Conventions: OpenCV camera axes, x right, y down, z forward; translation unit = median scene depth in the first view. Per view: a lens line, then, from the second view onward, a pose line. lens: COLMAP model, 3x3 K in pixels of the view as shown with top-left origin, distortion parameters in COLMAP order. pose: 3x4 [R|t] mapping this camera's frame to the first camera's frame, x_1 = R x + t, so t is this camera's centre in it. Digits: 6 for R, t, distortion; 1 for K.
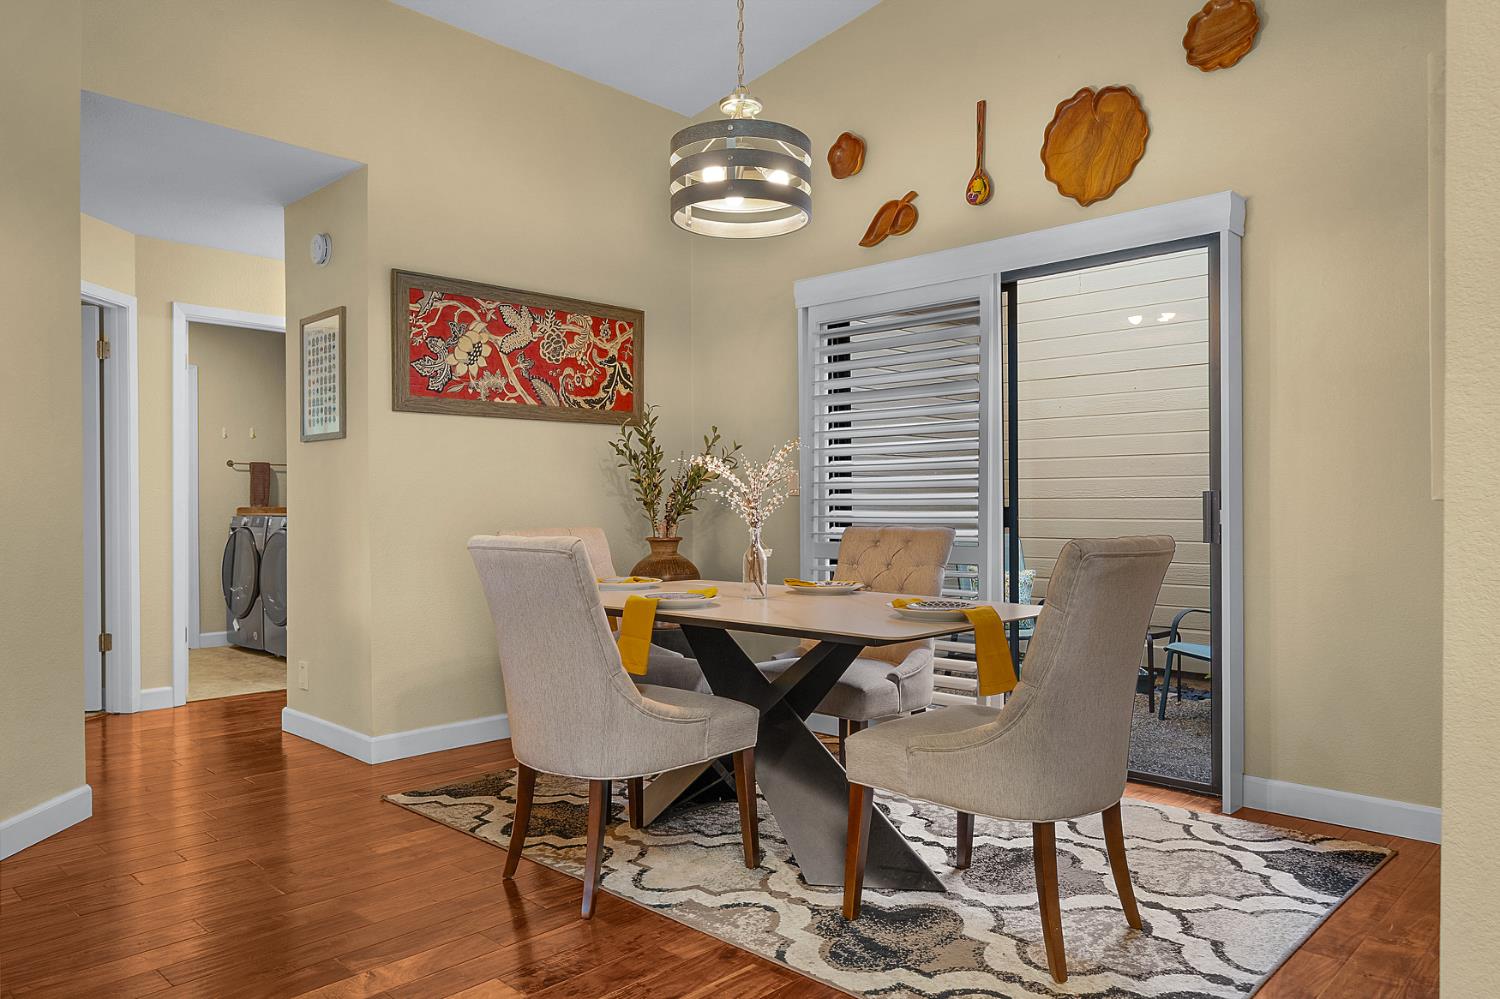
lens RADIAL K [[1018.8, 0, 750.0], [0, 1018.8, 499.5], [0, 0, 1]] dist [0.010005, 0.002951]
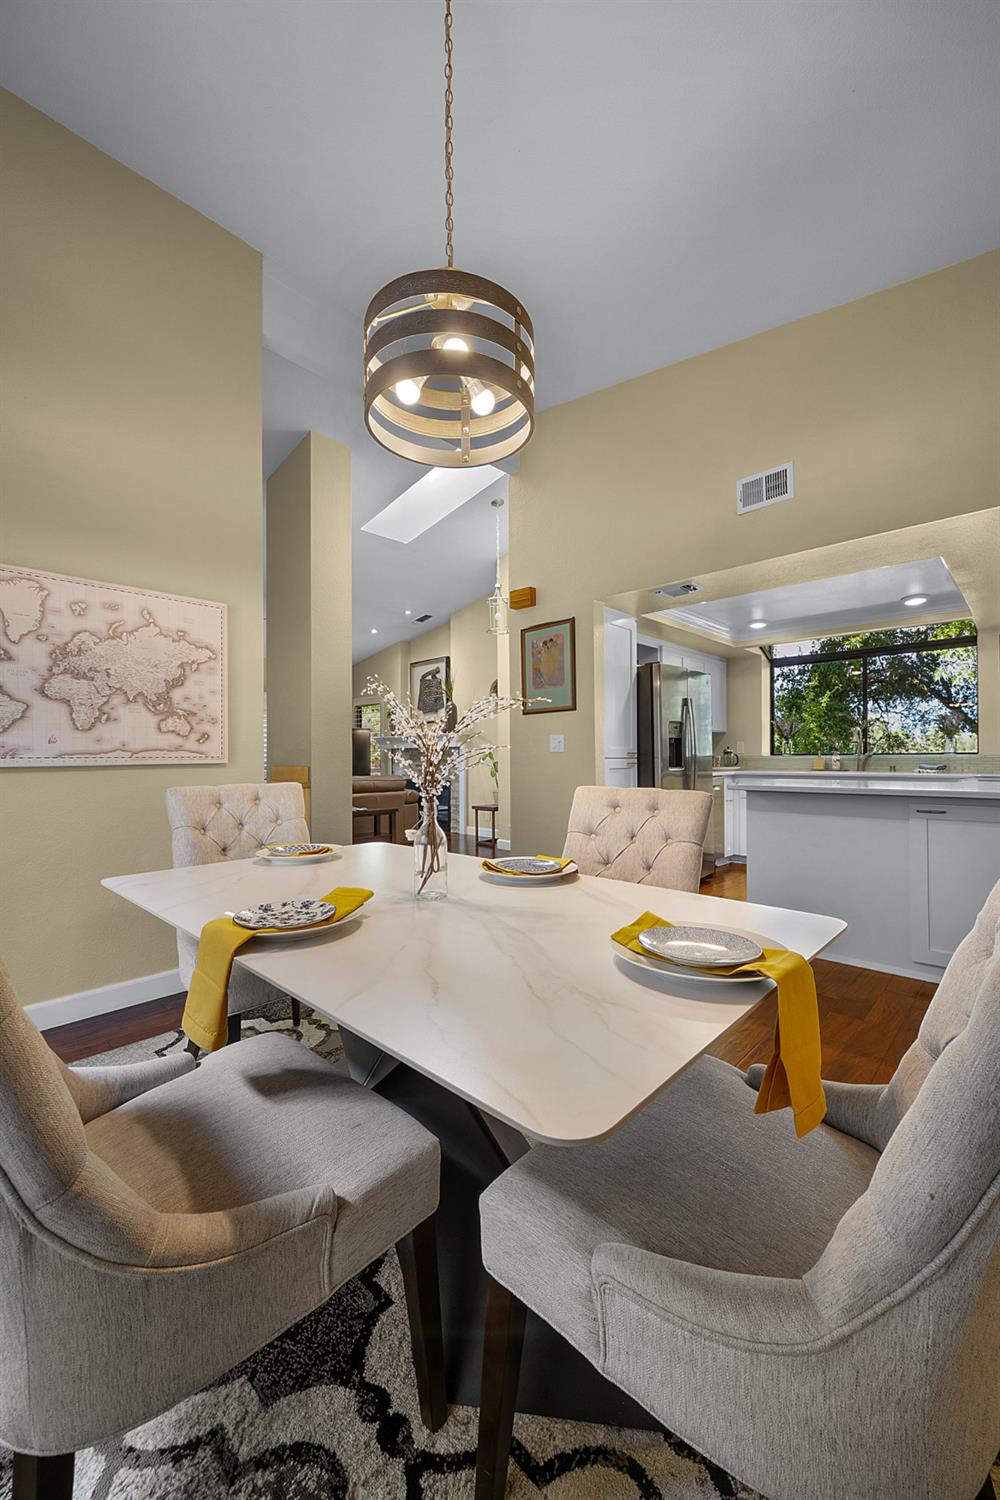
lens RADIAL K [[578.3, 0, 500.0], [0, 578.3, 750.0], [0, 0, 1]] dist [-0.000737, 0.000016]
pose [[-0.999901, 0.011020, -0.008737, -0.030473], [0.011184, 0.999759, -0.018880, 0.002204], [0.008526, -0.018976, -0.999784, 1.031417]]
